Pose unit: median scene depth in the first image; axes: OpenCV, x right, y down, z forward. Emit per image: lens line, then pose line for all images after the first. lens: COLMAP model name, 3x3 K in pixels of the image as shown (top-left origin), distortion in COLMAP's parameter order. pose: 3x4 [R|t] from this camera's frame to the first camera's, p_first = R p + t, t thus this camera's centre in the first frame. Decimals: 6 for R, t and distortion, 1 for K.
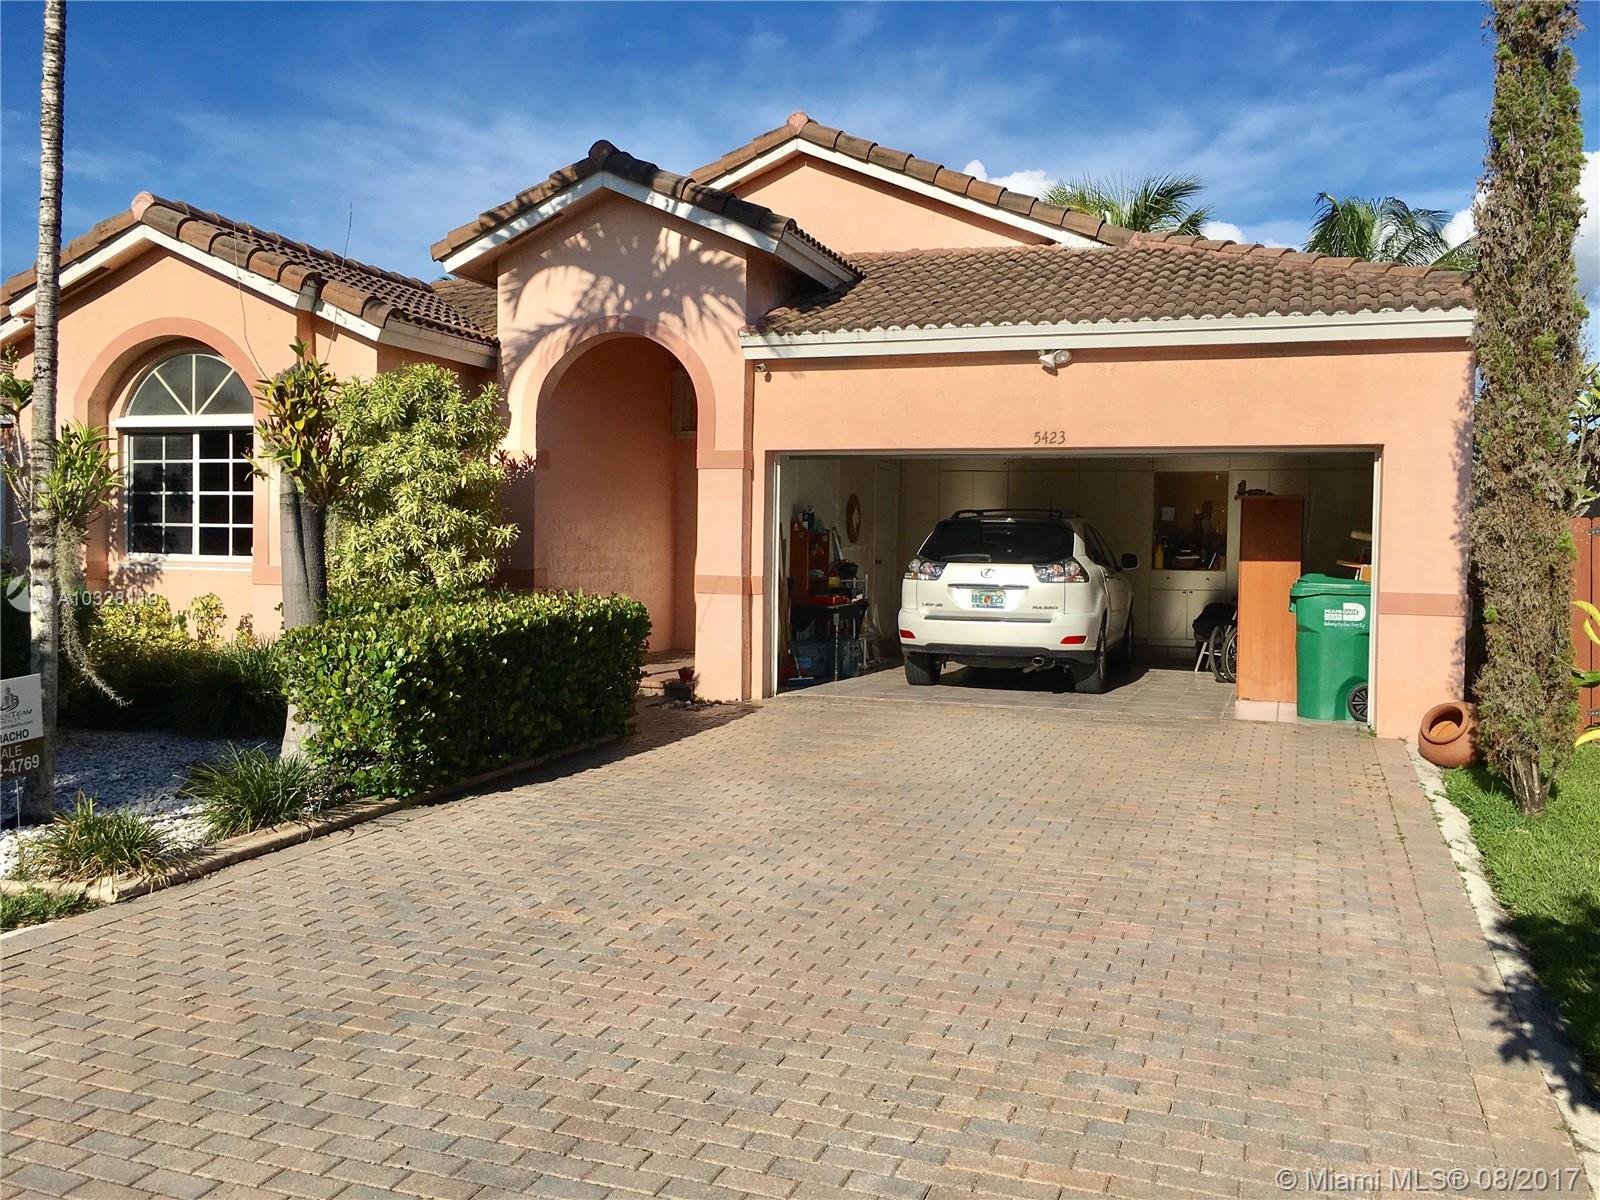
lens RADIAL K [[1333.7, 0, 798.3], [0, 1333.7, 596.3], [0, 0, 1]] dist [0.024928, -0.001626]
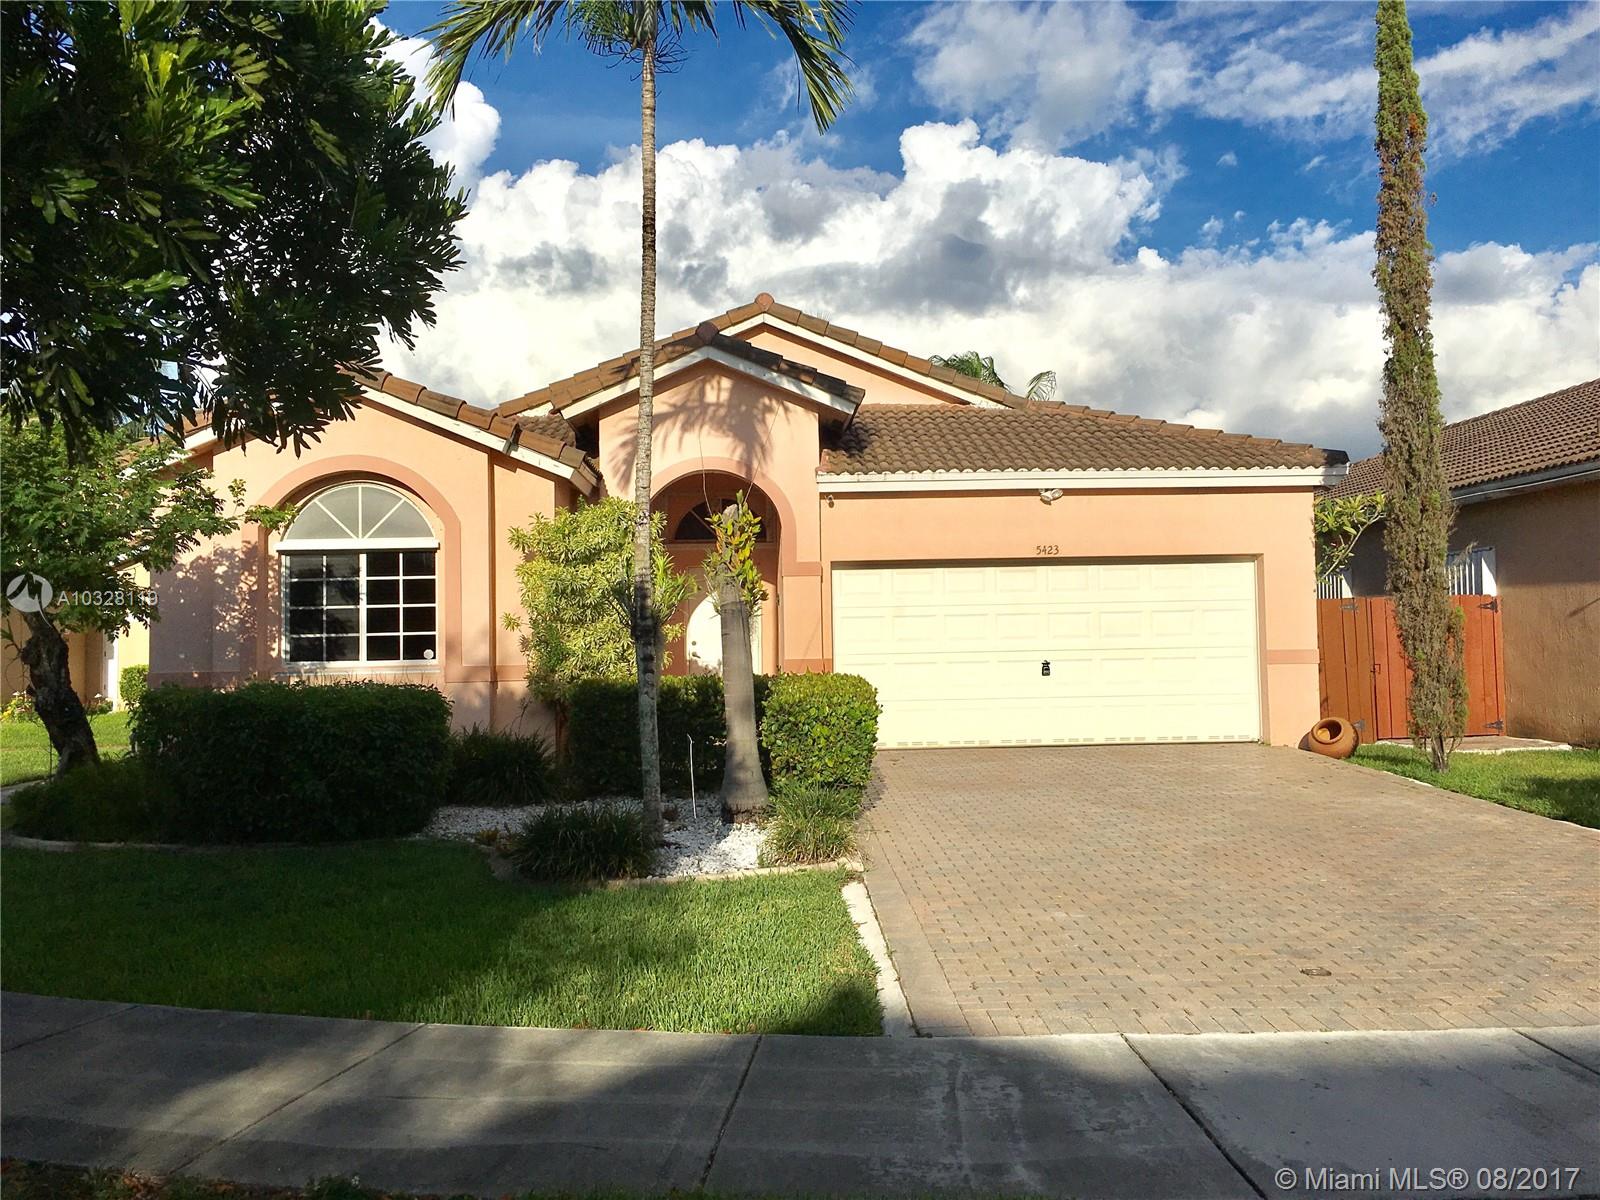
lens RADIAL K [[1333.7, 0, 801.7], [0, 1333.7, 598.5], [0, 0, 1]] dist [0.024928, -0.001626]
pose [[0.932688, -0.023357, 0.359926, -0.523331], [0.049795, 0.996684, -0.064358, 0.007747], [-0.357229, 0.077949, 0.930758, -0.190353]]
